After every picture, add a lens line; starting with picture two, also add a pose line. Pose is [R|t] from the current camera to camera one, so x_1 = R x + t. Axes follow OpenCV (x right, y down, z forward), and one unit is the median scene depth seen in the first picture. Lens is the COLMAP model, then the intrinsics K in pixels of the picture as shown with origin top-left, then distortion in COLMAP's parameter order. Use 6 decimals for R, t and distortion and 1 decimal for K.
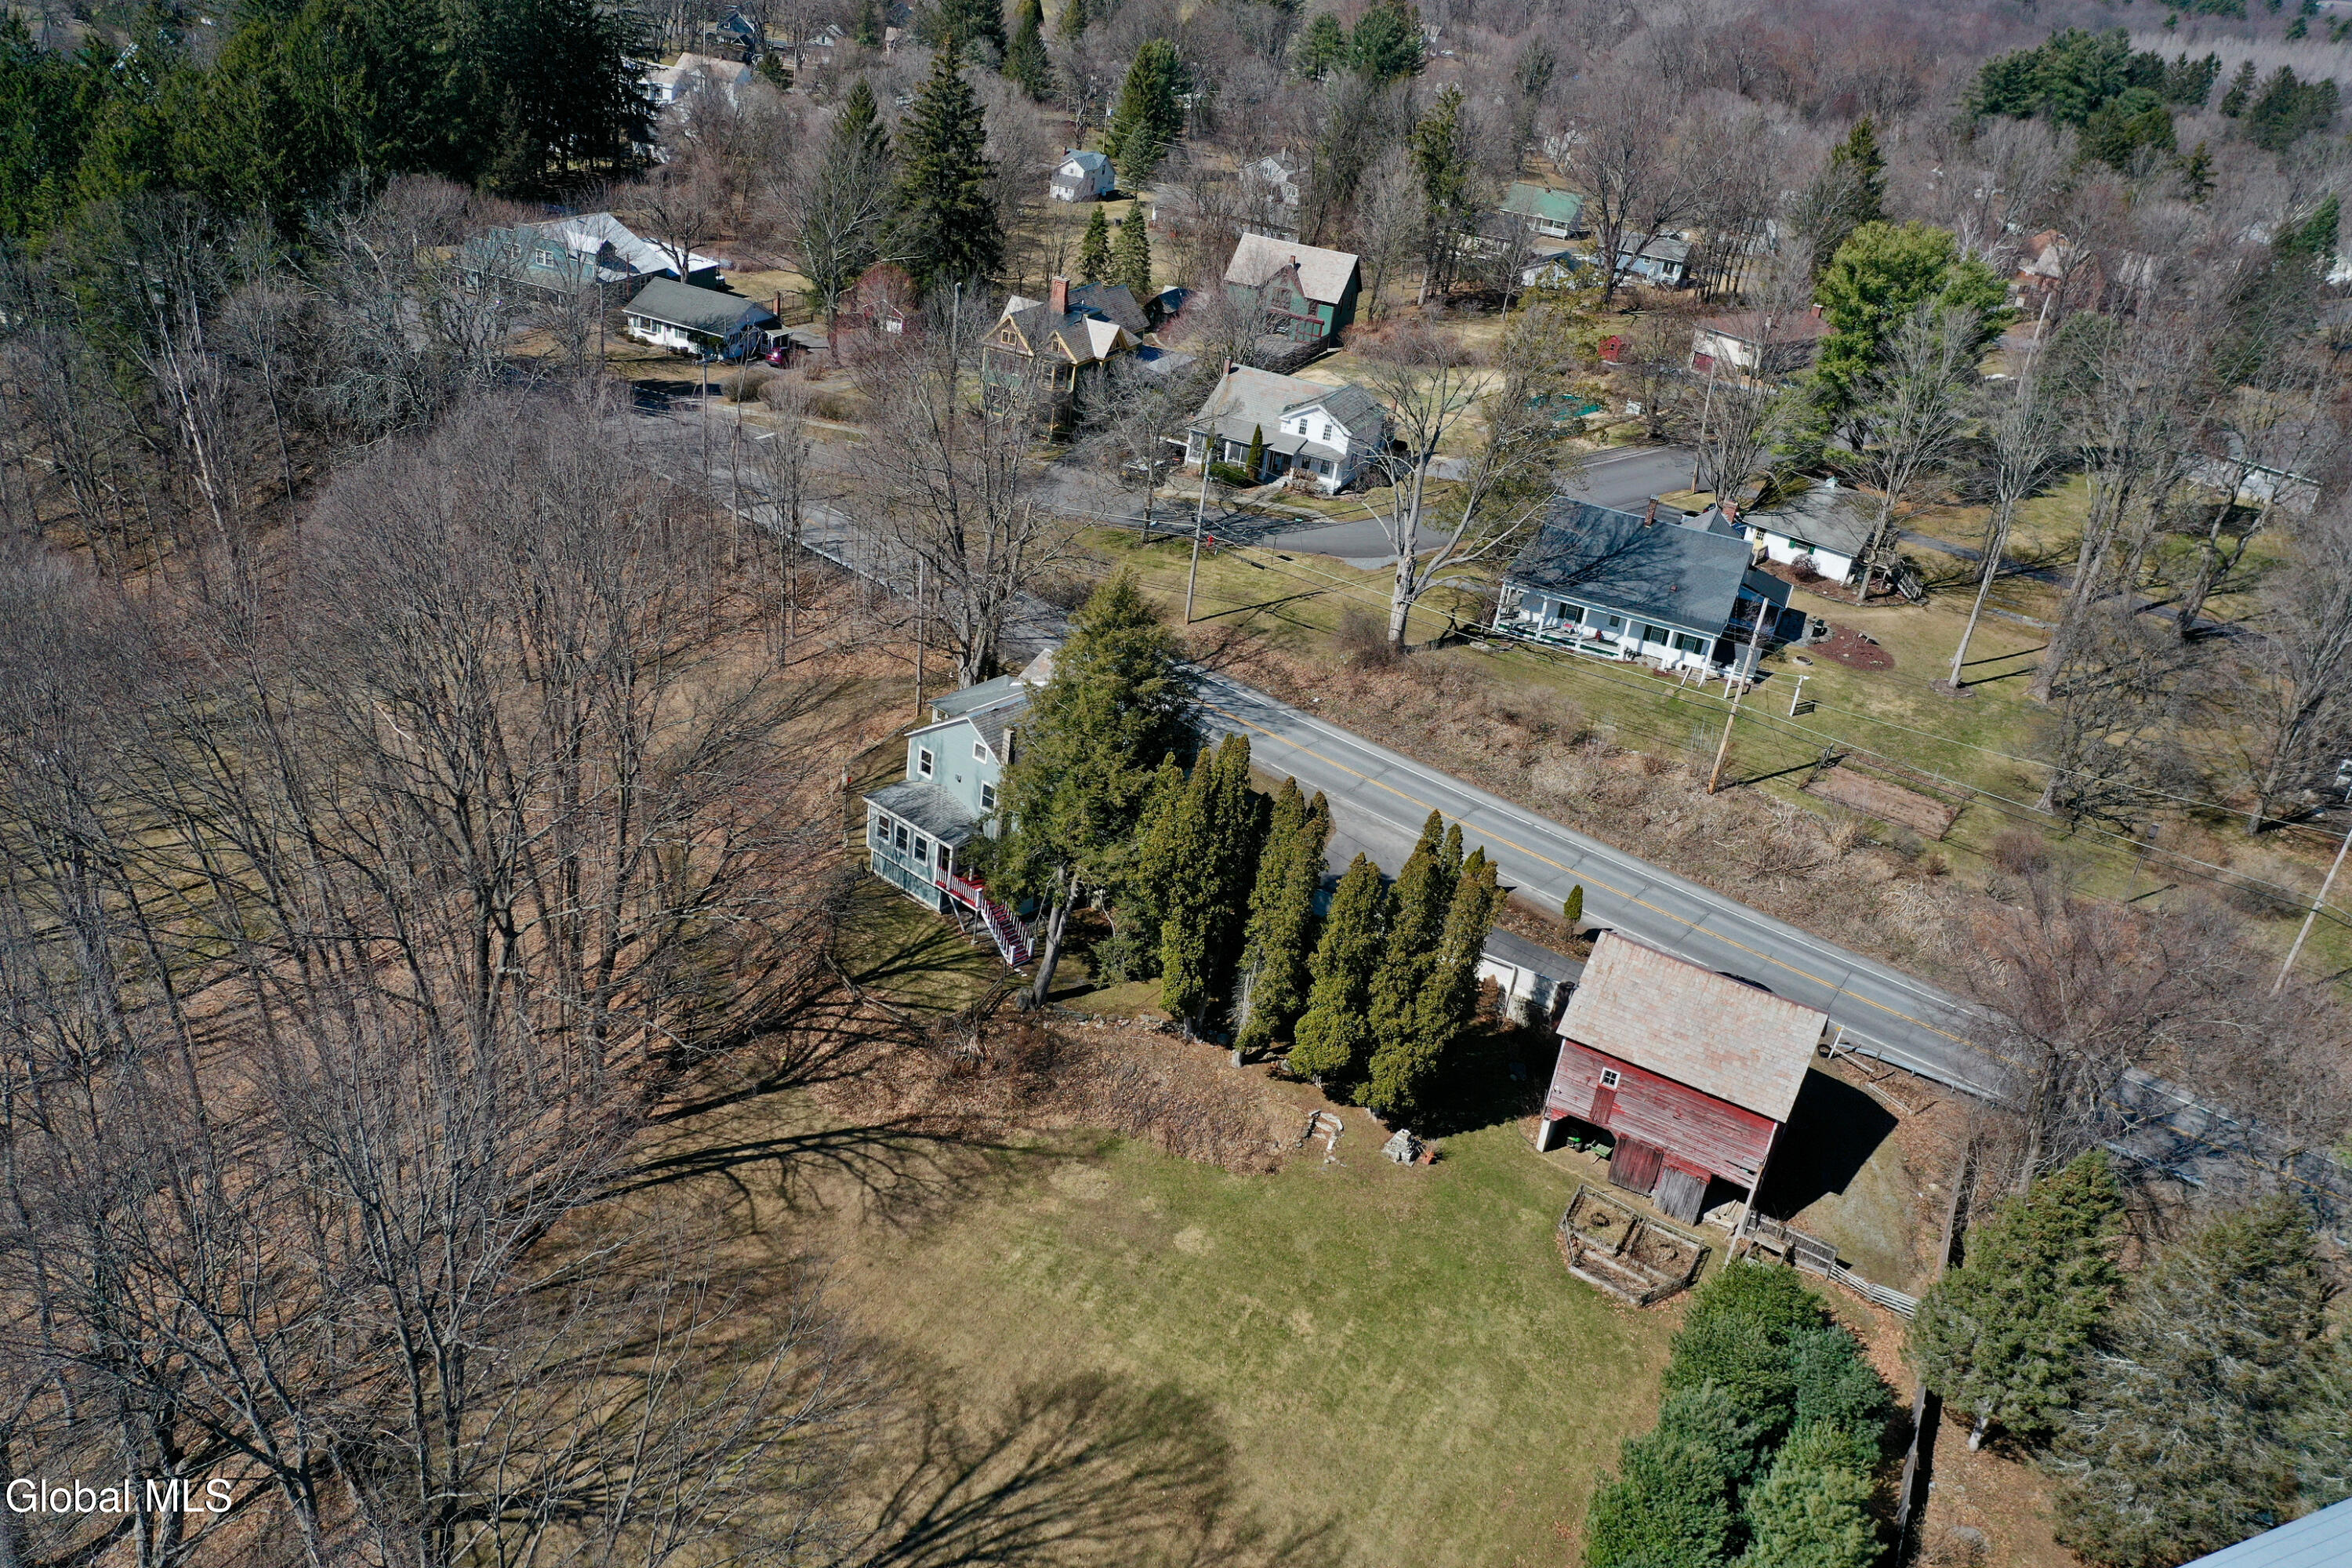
lens RADIAL K [[1974.2, 0, 1176.0], [0, 1974.2, 784.0], [0, 0, 1]] dist [0.015275, -0.001141]
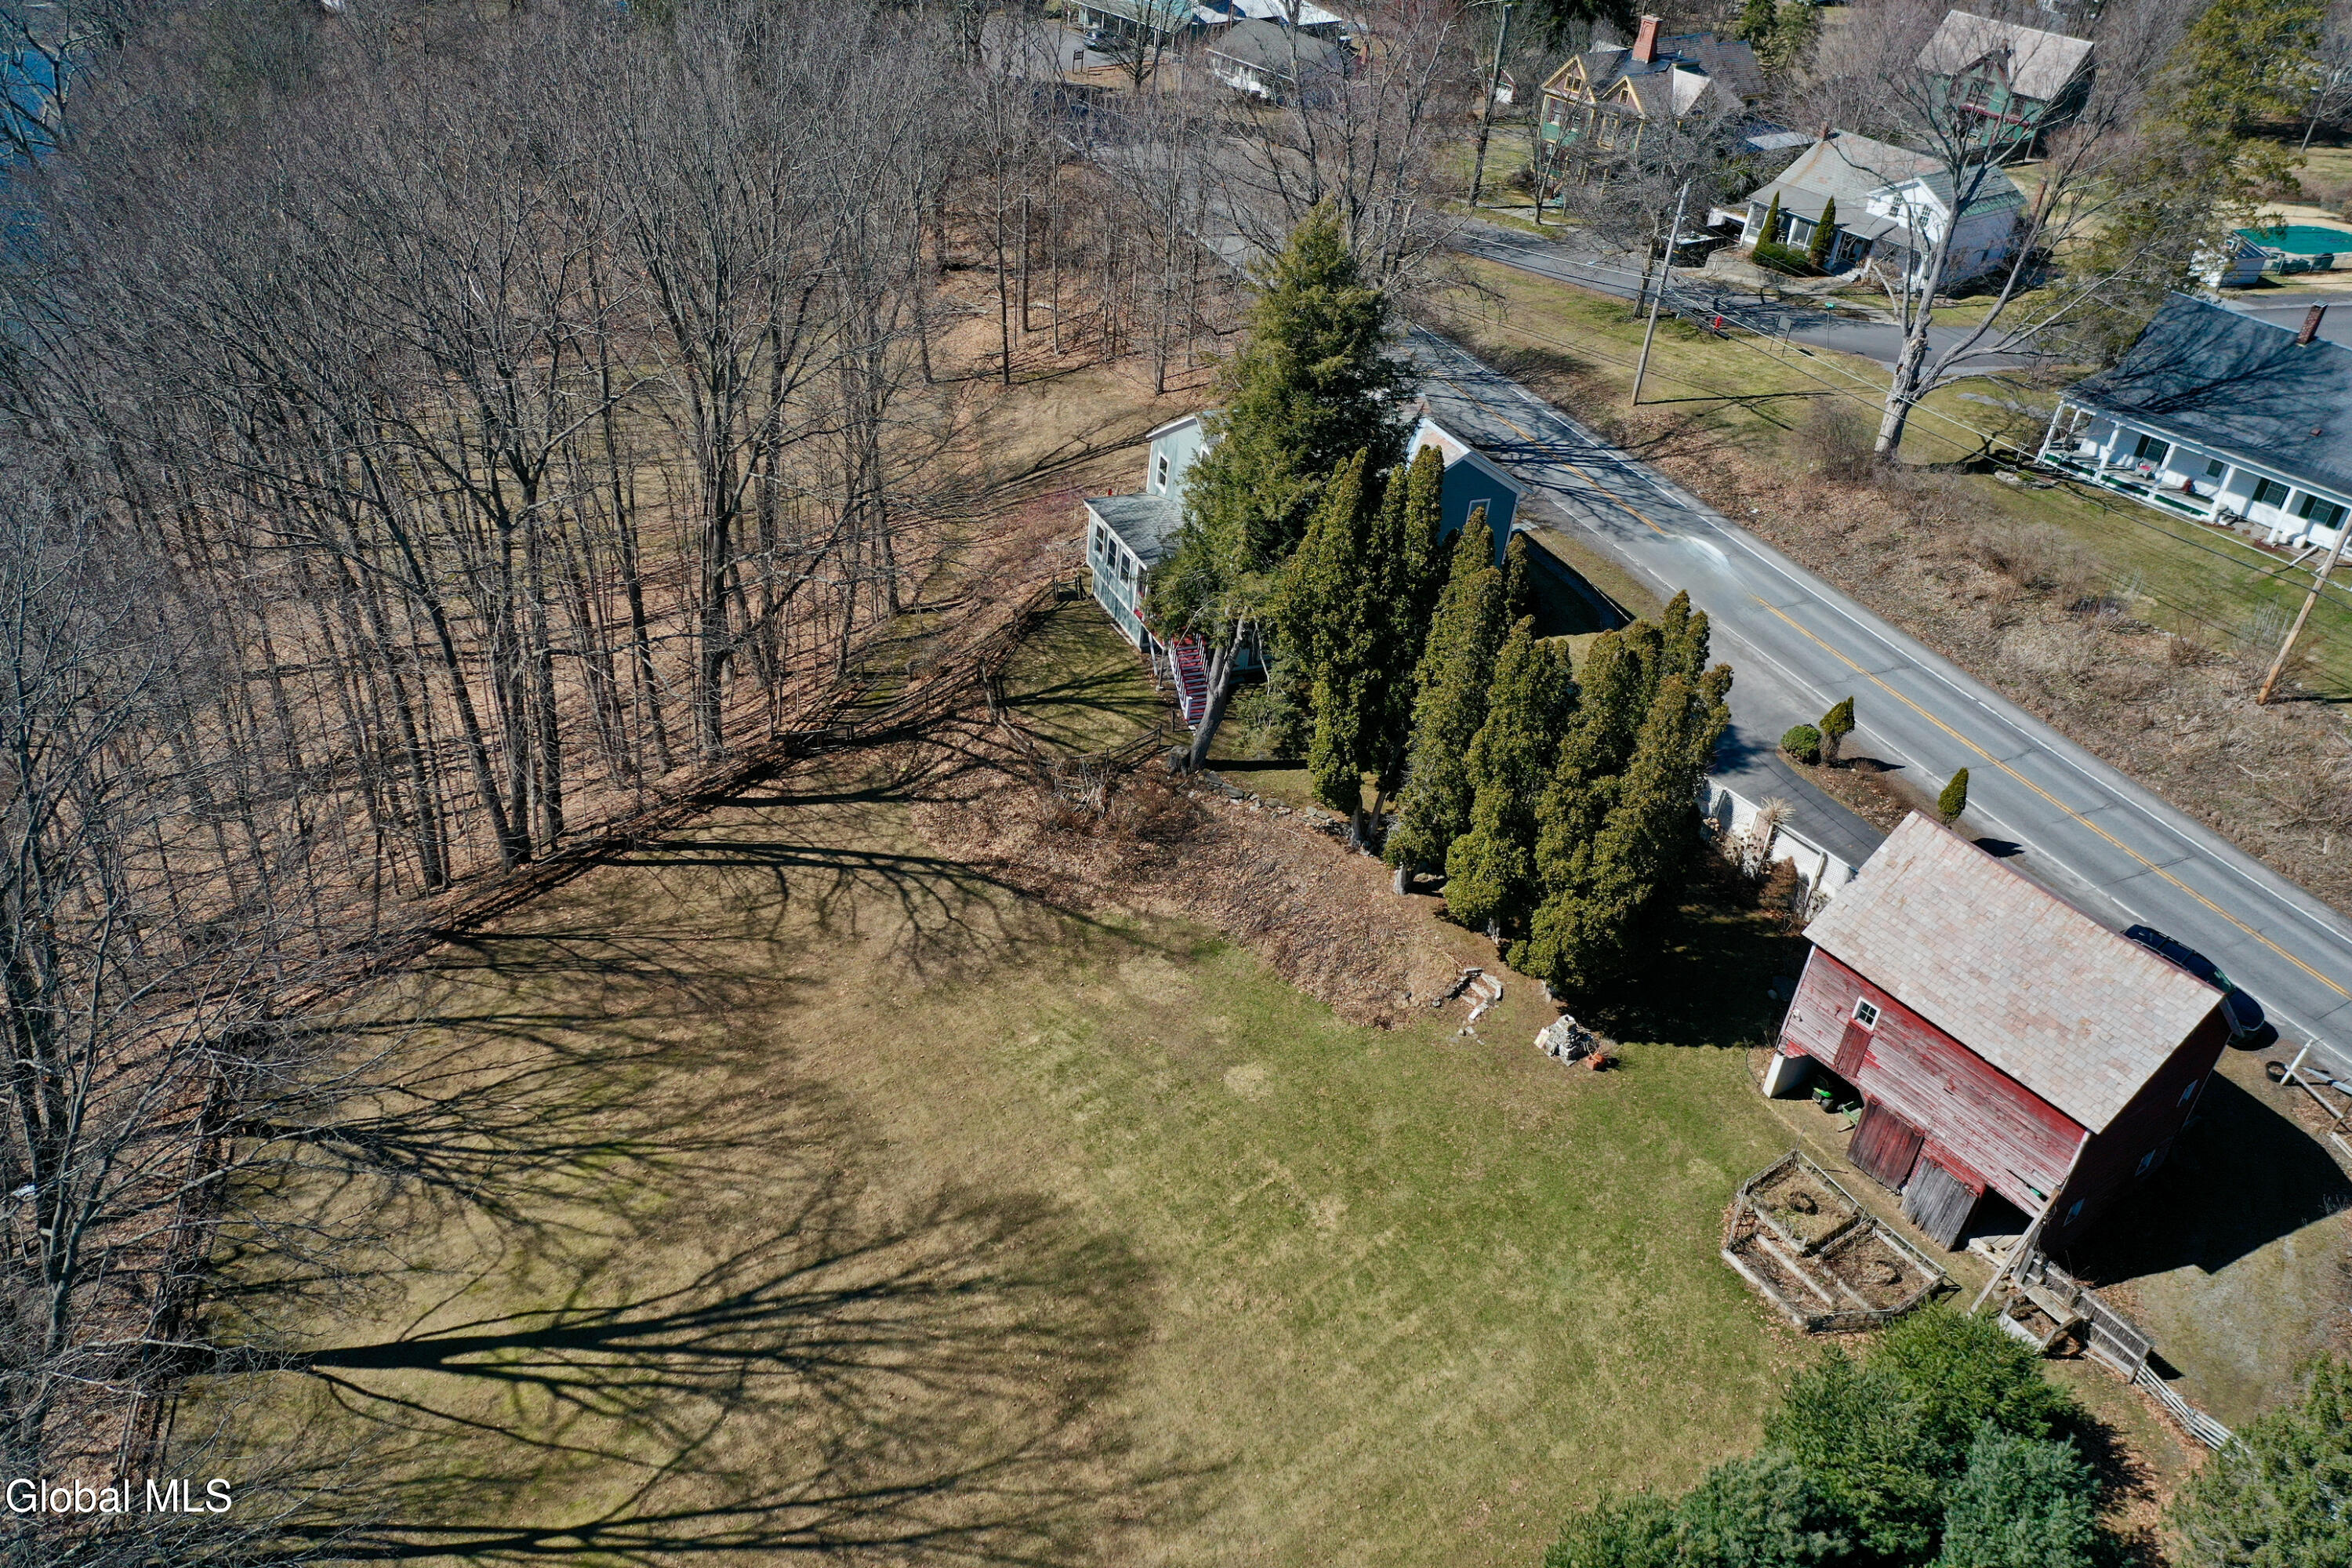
lens RADIAL K [[1941.3, 0, 1176.0], [0, 1941.3, 784.0], [0, 0, 1]] dist [0.013040, 0.012250]
pose [[0.904856, 0.195483, -0.378183, 0.238047], [-0.176868, 0.980667, 0.083725, 0.053829], [0.387239, -0.008870, 0.921937, 0.267263]]
